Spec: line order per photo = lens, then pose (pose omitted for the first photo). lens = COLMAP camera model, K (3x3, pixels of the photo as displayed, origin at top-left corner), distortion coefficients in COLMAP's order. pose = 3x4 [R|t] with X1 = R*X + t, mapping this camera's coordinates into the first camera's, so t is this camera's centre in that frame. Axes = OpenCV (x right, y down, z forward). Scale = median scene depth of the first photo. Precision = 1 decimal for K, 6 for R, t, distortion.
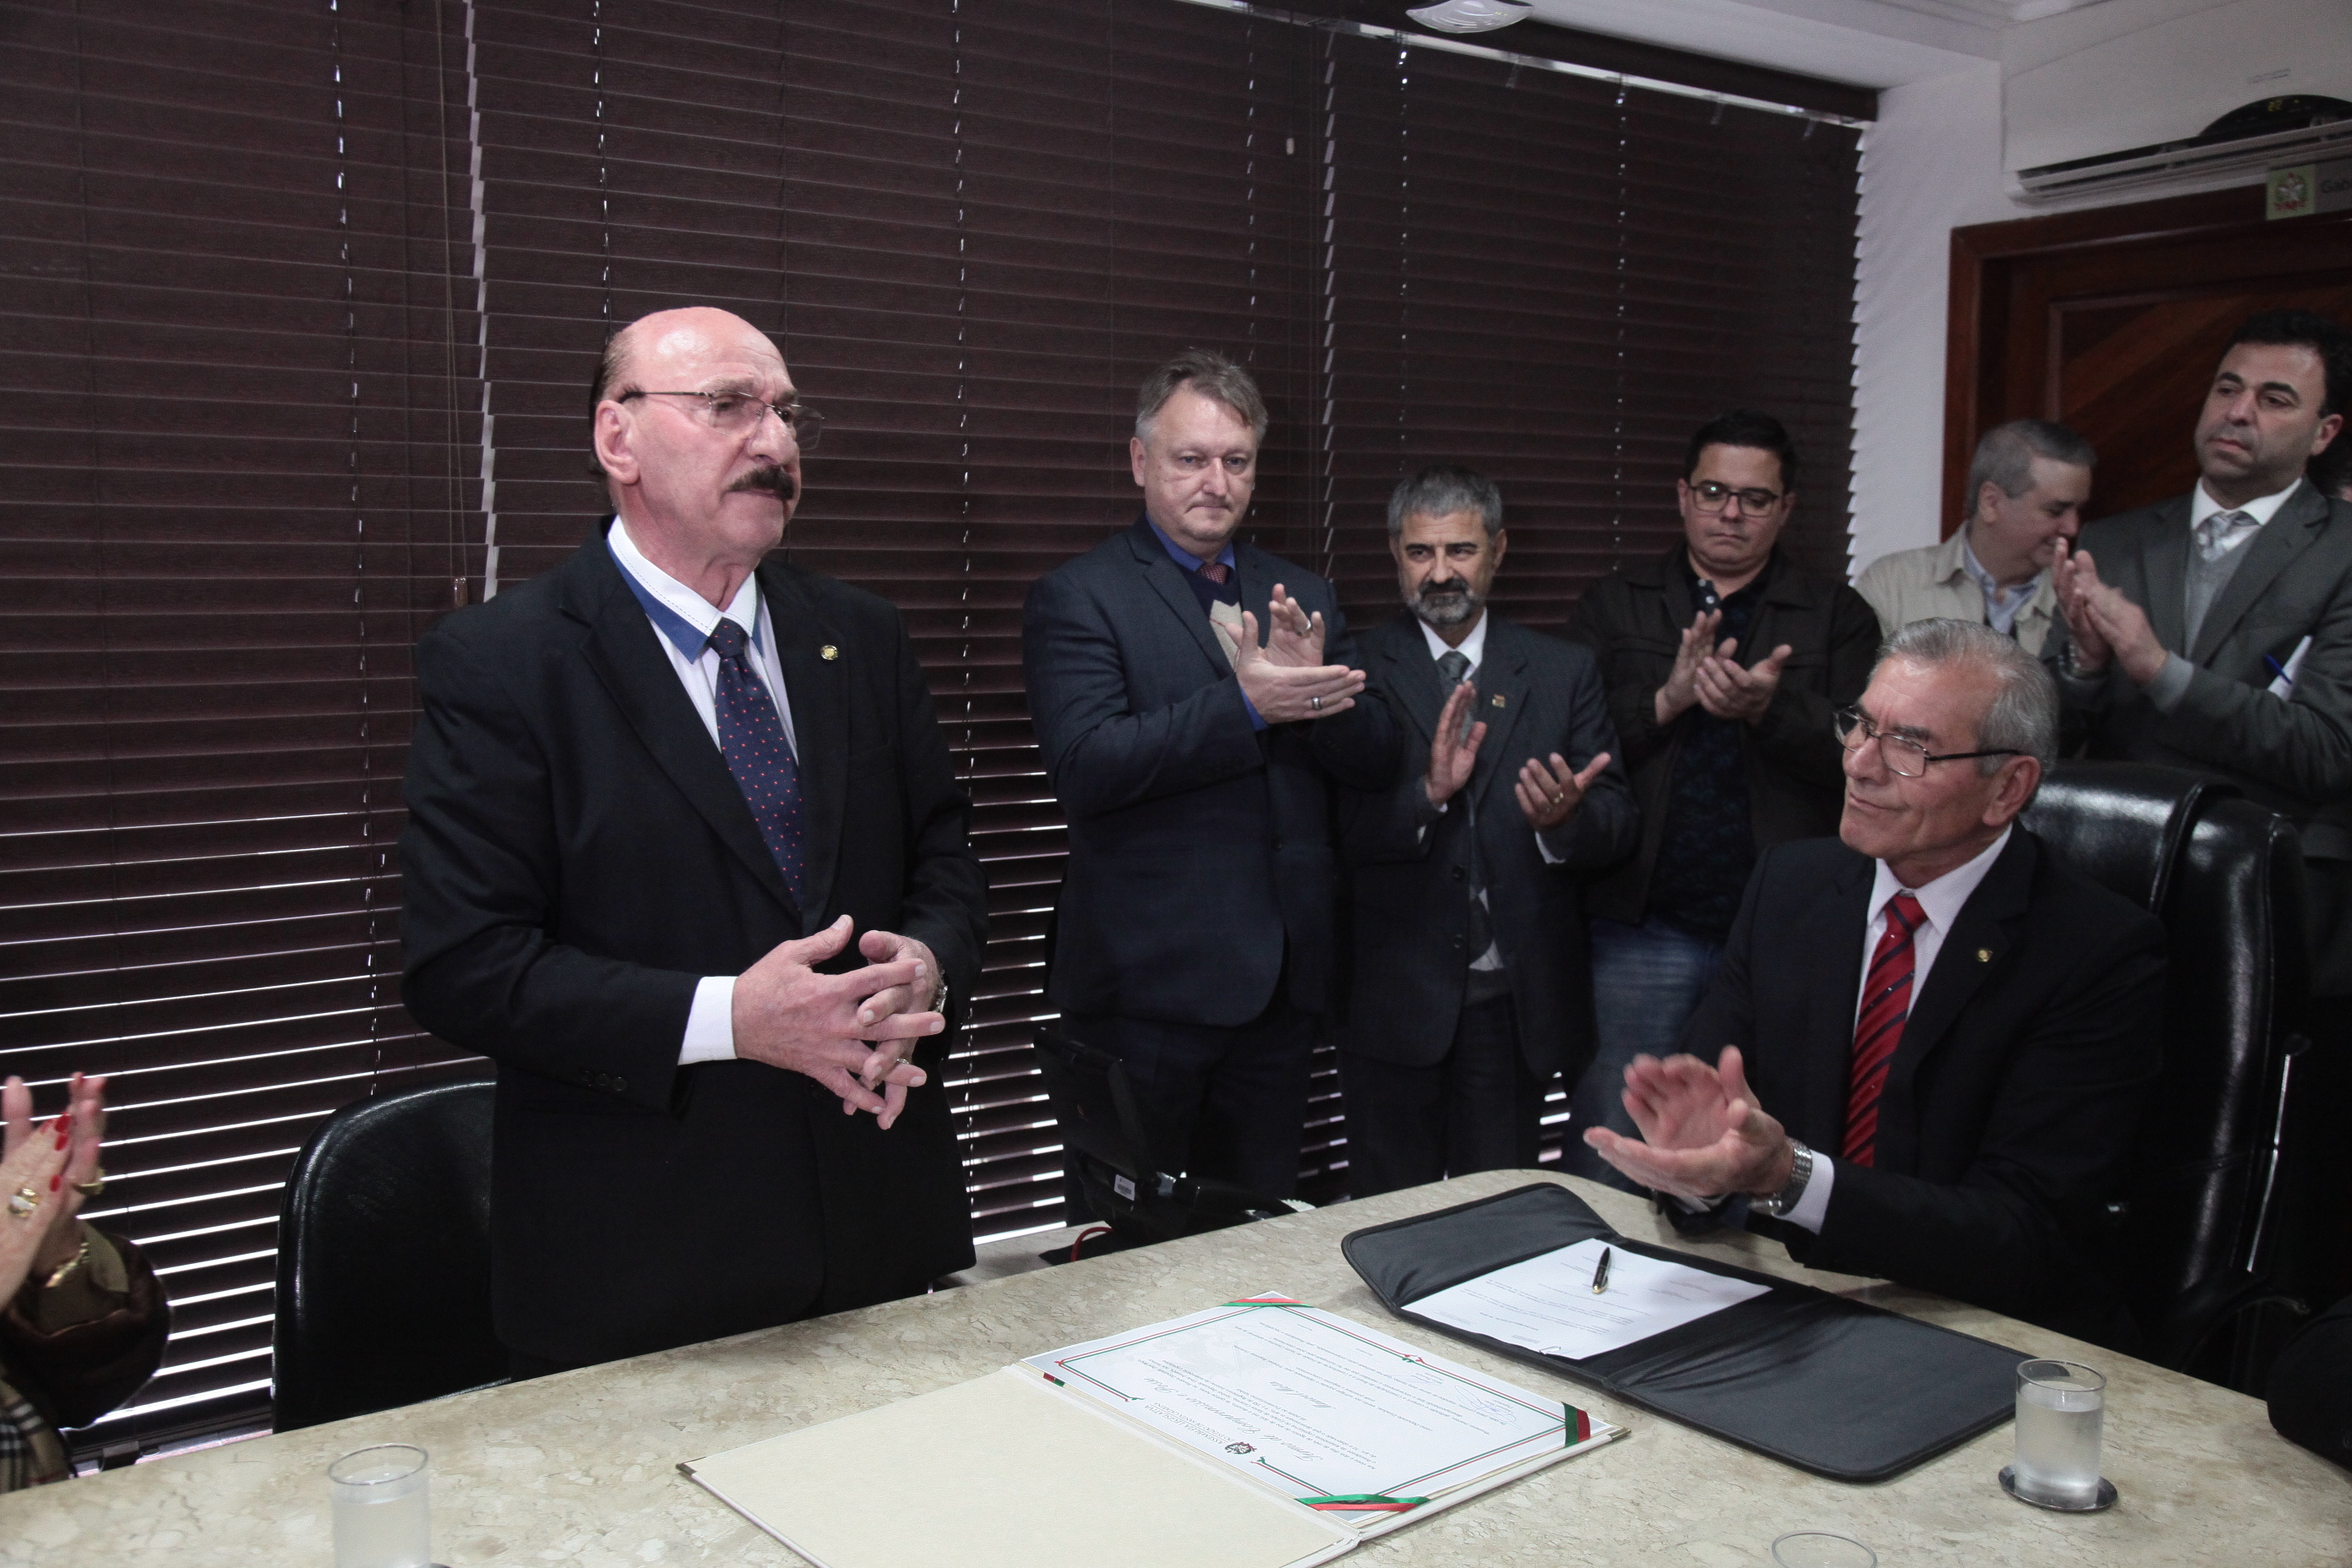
lens RADIAL K [[2150.5, 0, 1219.4], [0, 2150.5, 794.6], [0, 0, 1]] dist [-0.029499, 0.079429]
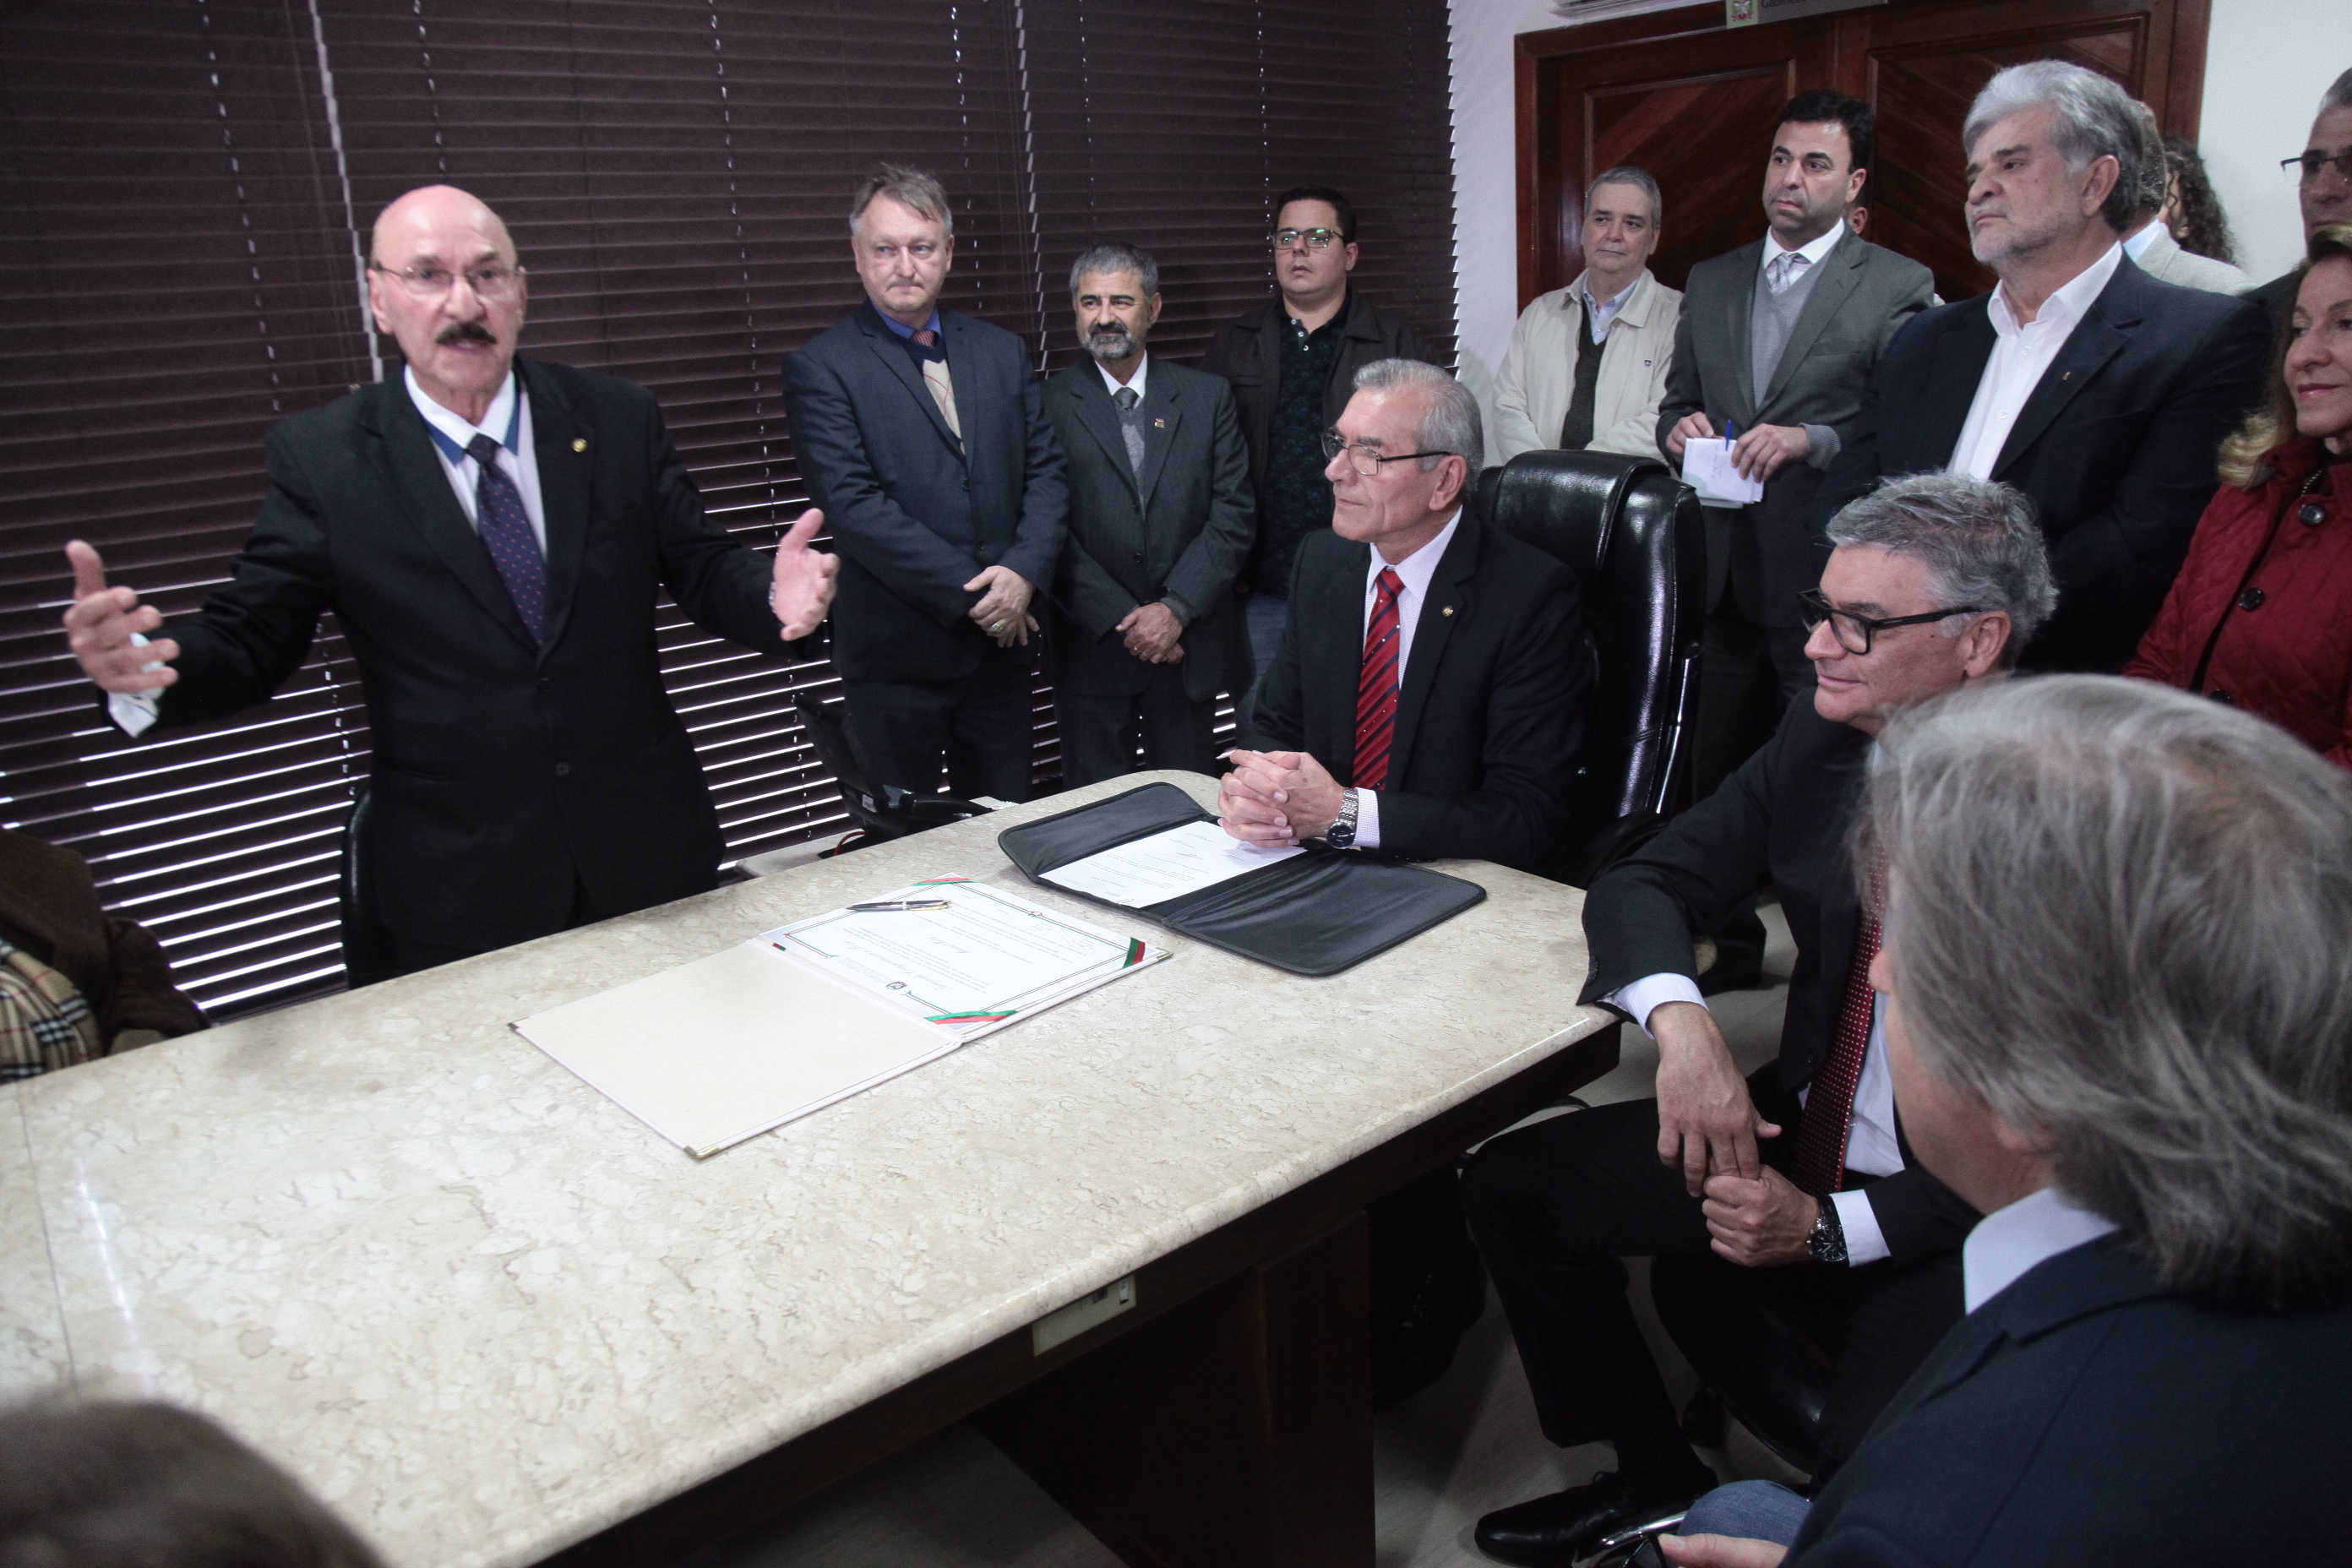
lens RADIAL K [[1614.8, 0, 1195.3], [0, 1614.8, 787.1], [0, 0, 1]] dist [-0.121165, 0.070572]
pose [[0.995818, -0.069398, 0.059420, 0.105619], [0.056831, 0.979772, 0.191877, -0.015169], [-0.071534, -0.187698, 0.979619, -0.032758]]
